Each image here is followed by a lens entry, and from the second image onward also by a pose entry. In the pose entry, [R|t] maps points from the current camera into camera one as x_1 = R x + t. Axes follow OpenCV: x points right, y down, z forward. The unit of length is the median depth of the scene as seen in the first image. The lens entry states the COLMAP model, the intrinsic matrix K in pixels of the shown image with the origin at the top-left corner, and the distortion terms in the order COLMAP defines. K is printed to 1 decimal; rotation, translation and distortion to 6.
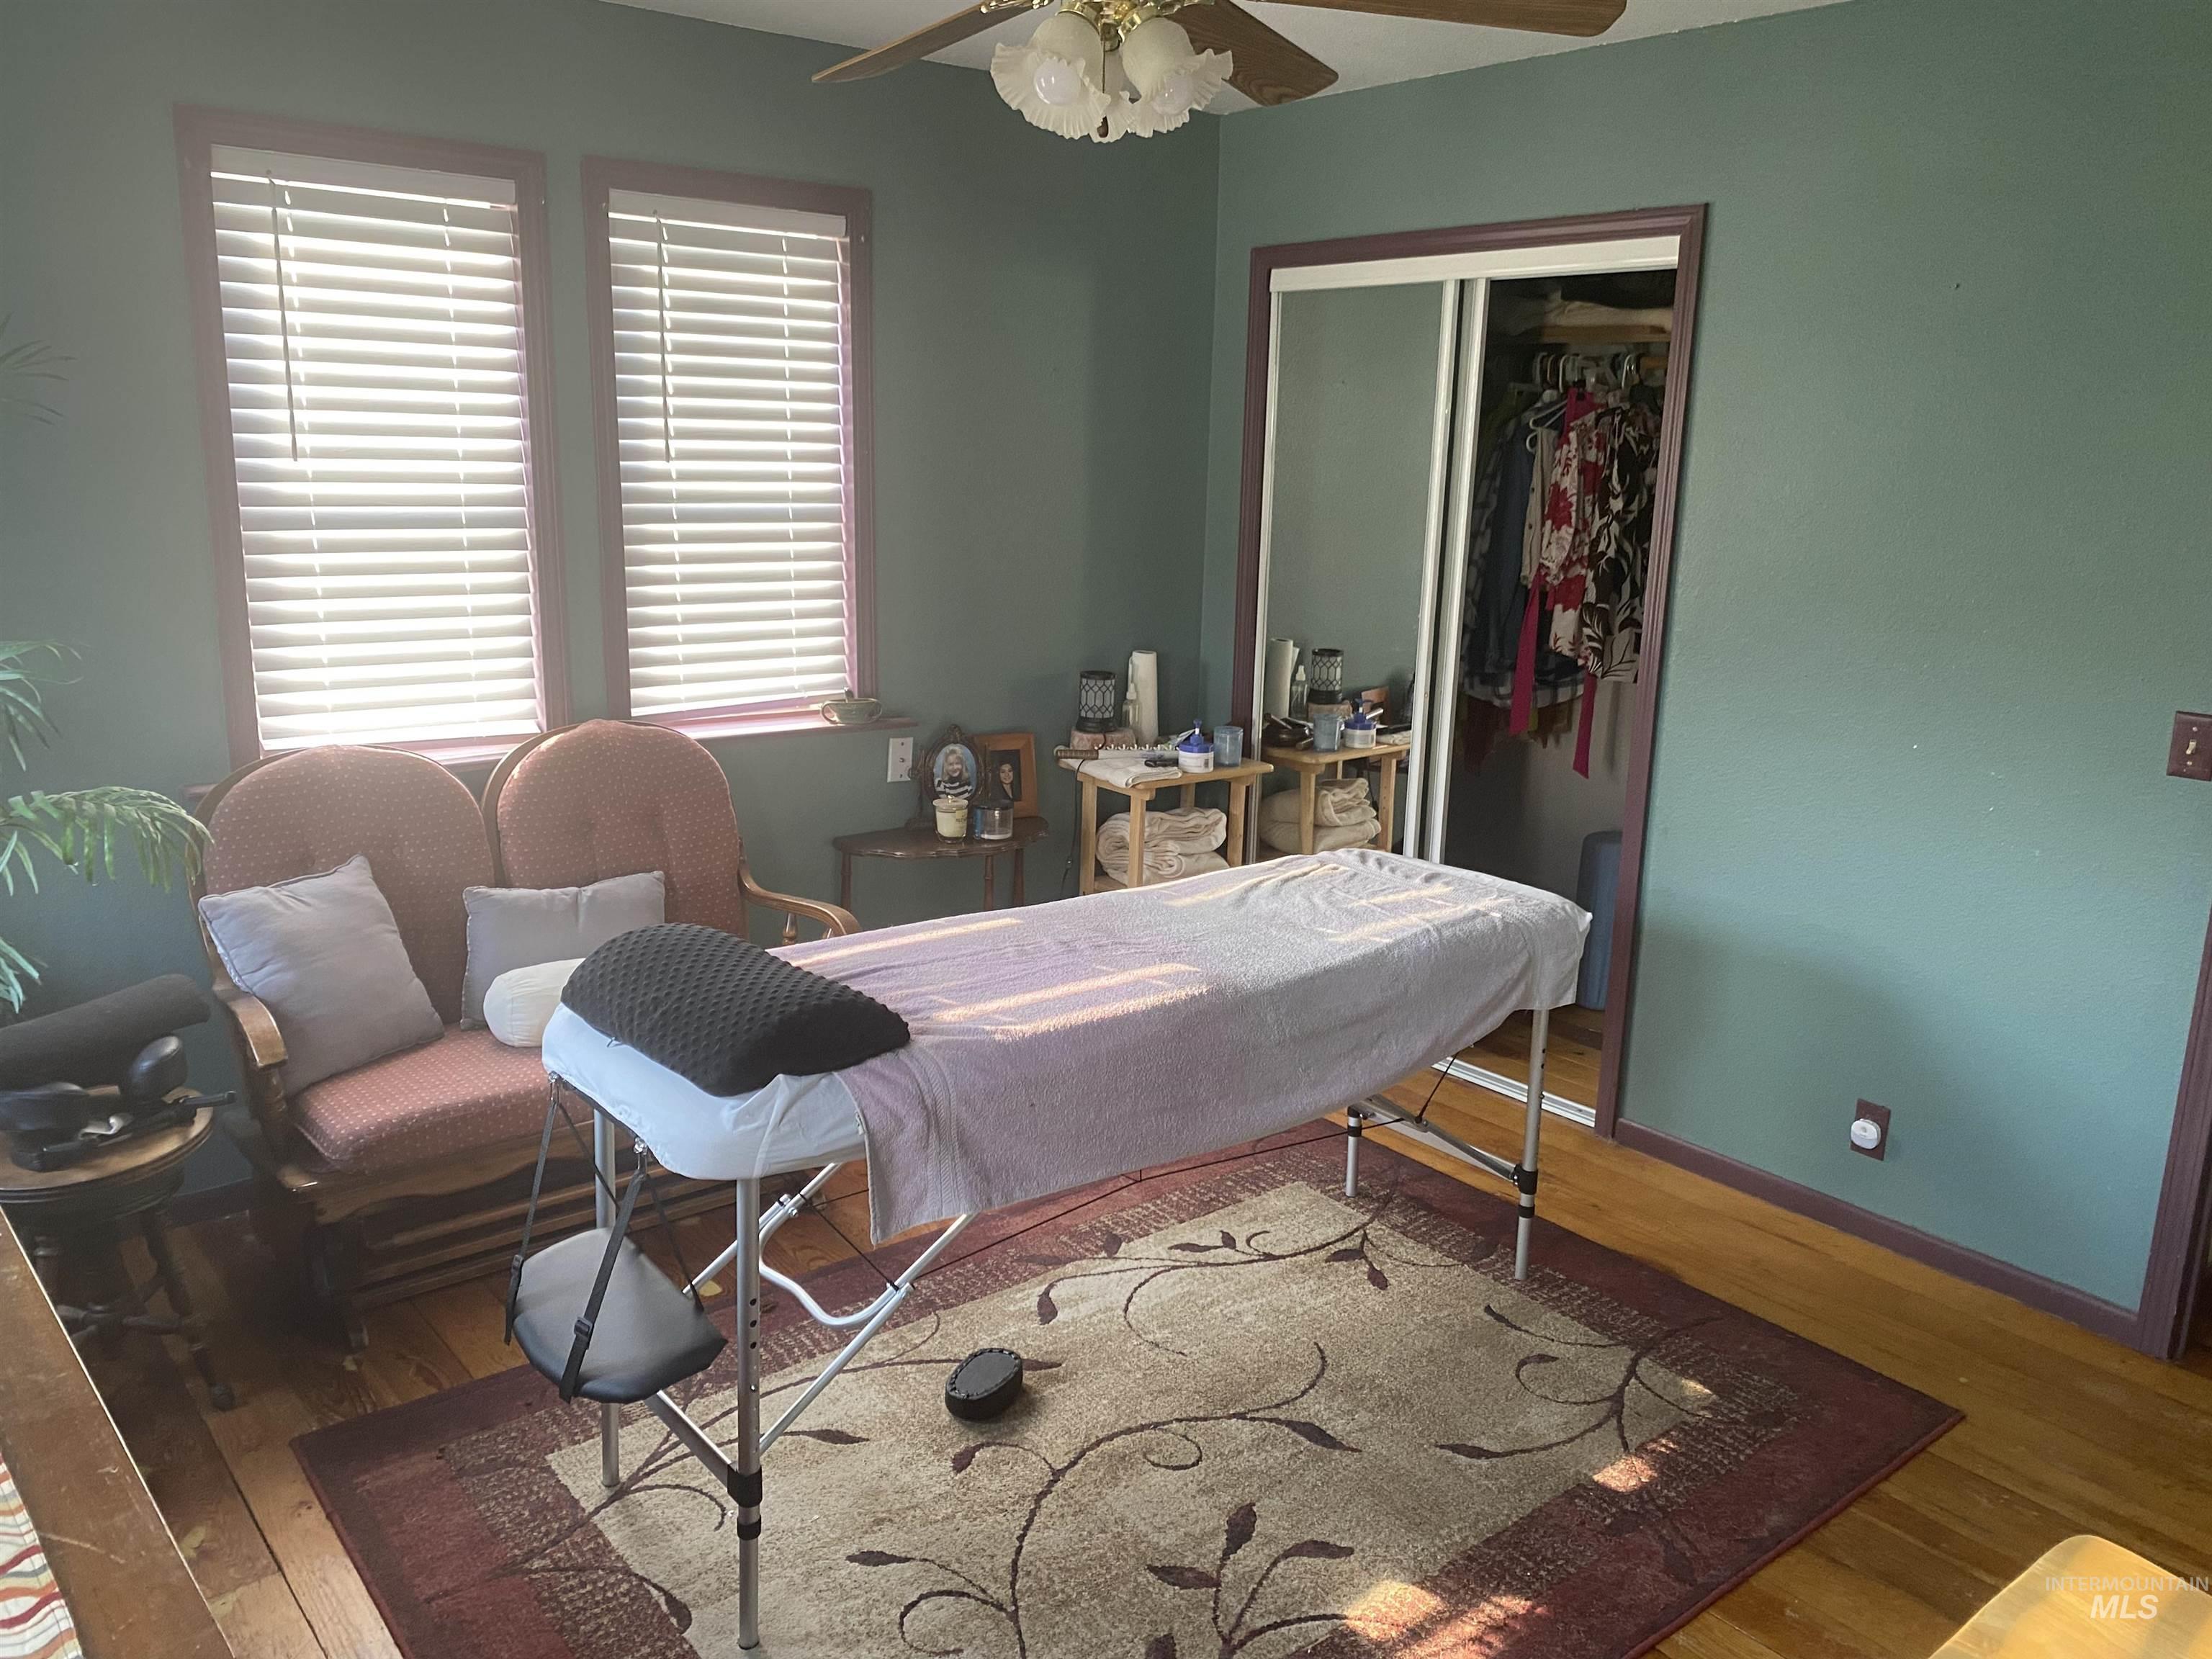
lens RADIAL K [[1693.0, 0, 1118.7], [0, 1693.0, 815.8], [0, 0, 1]] dist [0.023127, -0.000906]
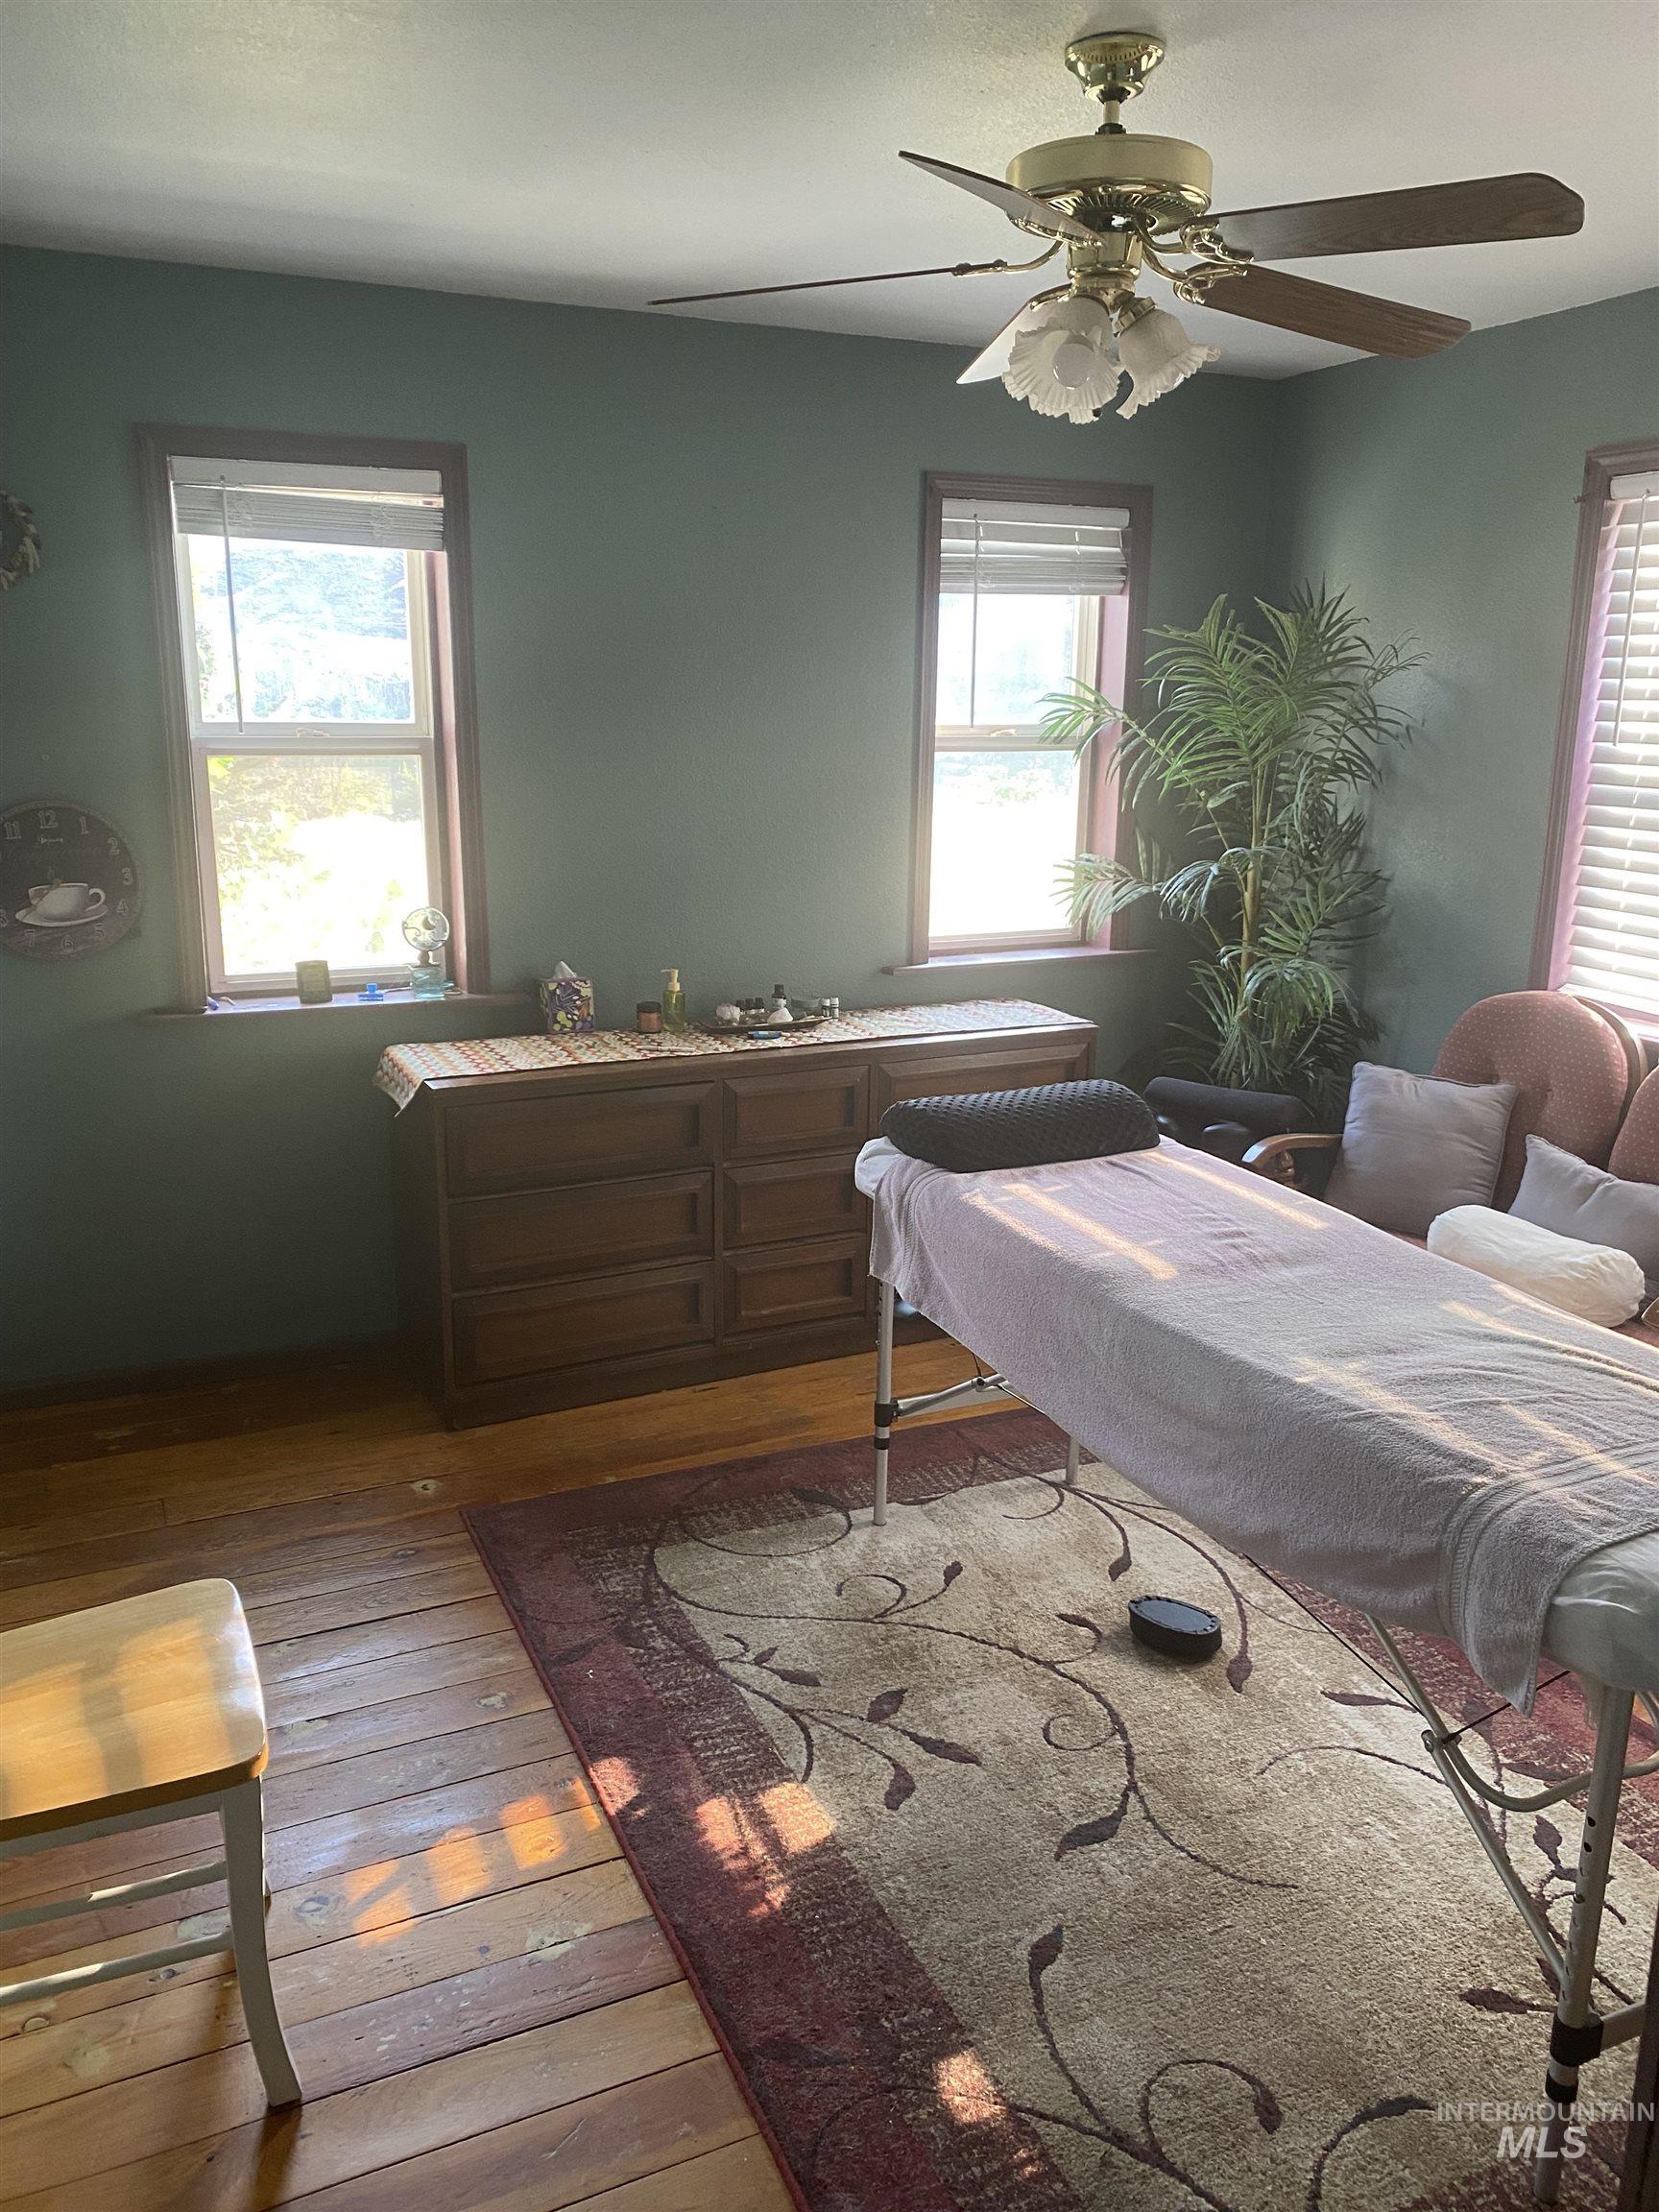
lens RADIAL K [[1693.0, 0, 846.5], [0, 1693.0, 1111.9], [0, 0, 1]] dist [0.023127, -0.000906]
pose [[-0.247285, 0.209431, -0.946038, 0.904297], [-0.237634, 0.933435, 0.268756, -0.192012], [0.939351, 0.291270, -0.181057, 0.933721]]
